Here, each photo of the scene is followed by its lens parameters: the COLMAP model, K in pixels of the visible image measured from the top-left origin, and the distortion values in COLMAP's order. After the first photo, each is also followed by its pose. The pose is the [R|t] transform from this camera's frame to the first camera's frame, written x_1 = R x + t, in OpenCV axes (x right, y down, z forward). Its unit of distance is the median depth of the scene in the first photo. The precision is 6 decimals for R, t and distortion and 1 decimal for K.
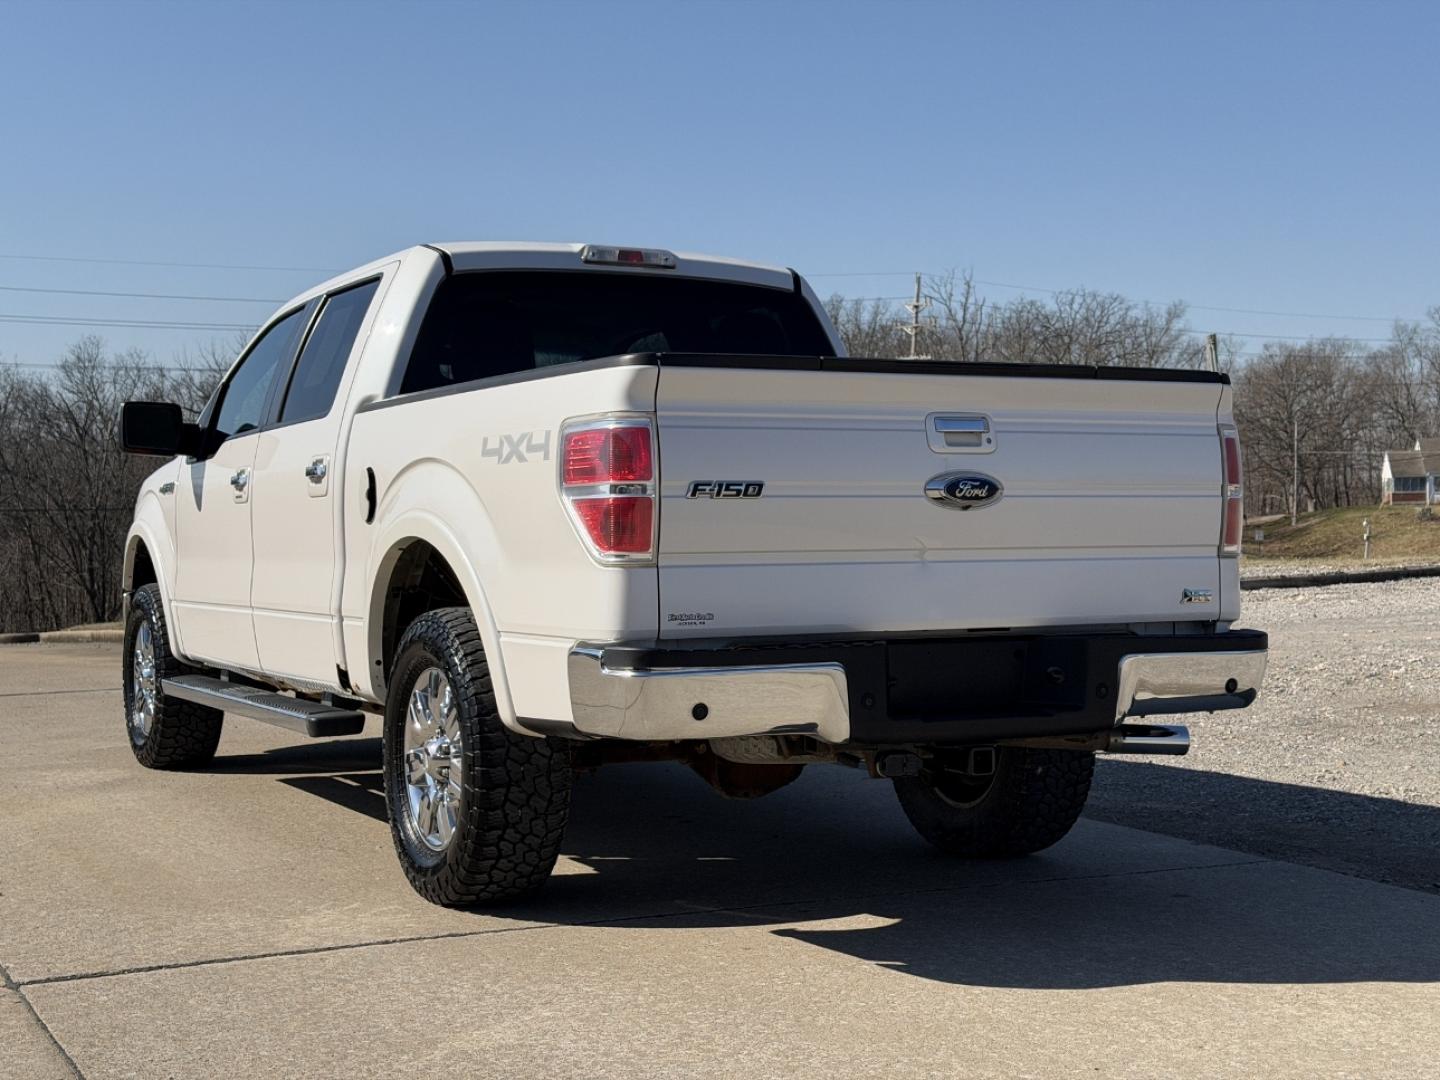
lens RADIAL K [[1883.0, 0, 719.4], [0, 1883.0, 539.9], [0, 0, 1]] dist [-0.008603, 0.004542]
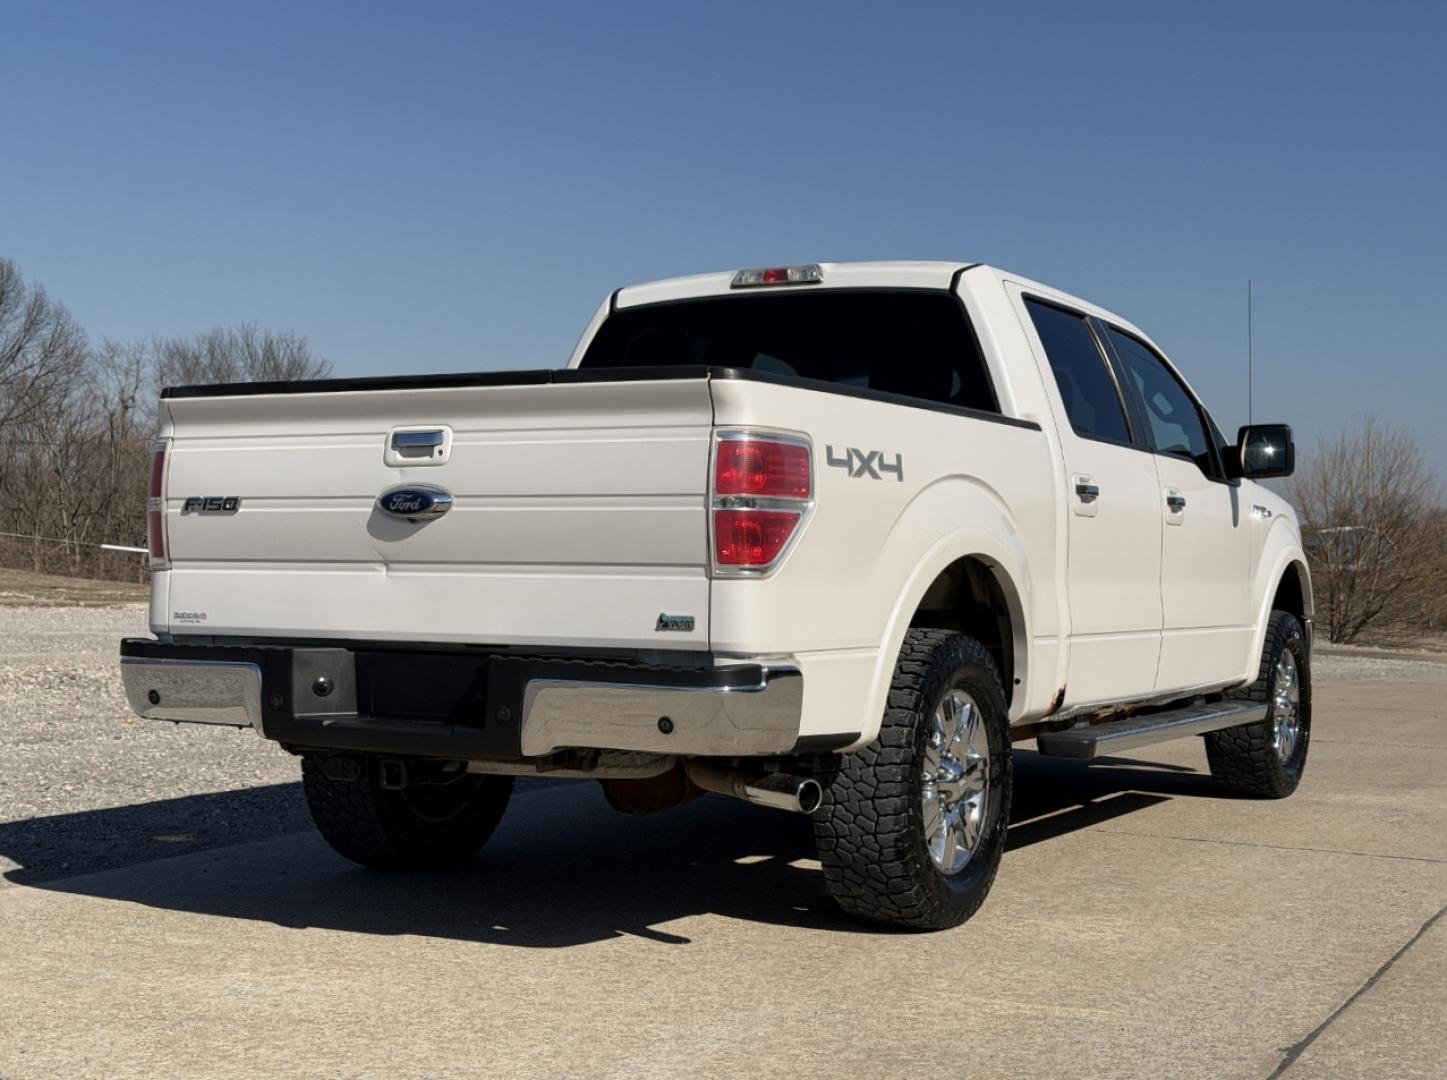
lens RADIAL K [[2016.1, 0, 725.2], [0, 2016.1, 562.3], [0, 0, 1]] dist [0.141225, 0.031005]
pose [[0.590722, 0.015793, -0.806720, 1.098934], [-0.014757, 0.999853, 0.008768, -0.006702], [0.806740, 0.006725, 0.590868, 0.495723]]
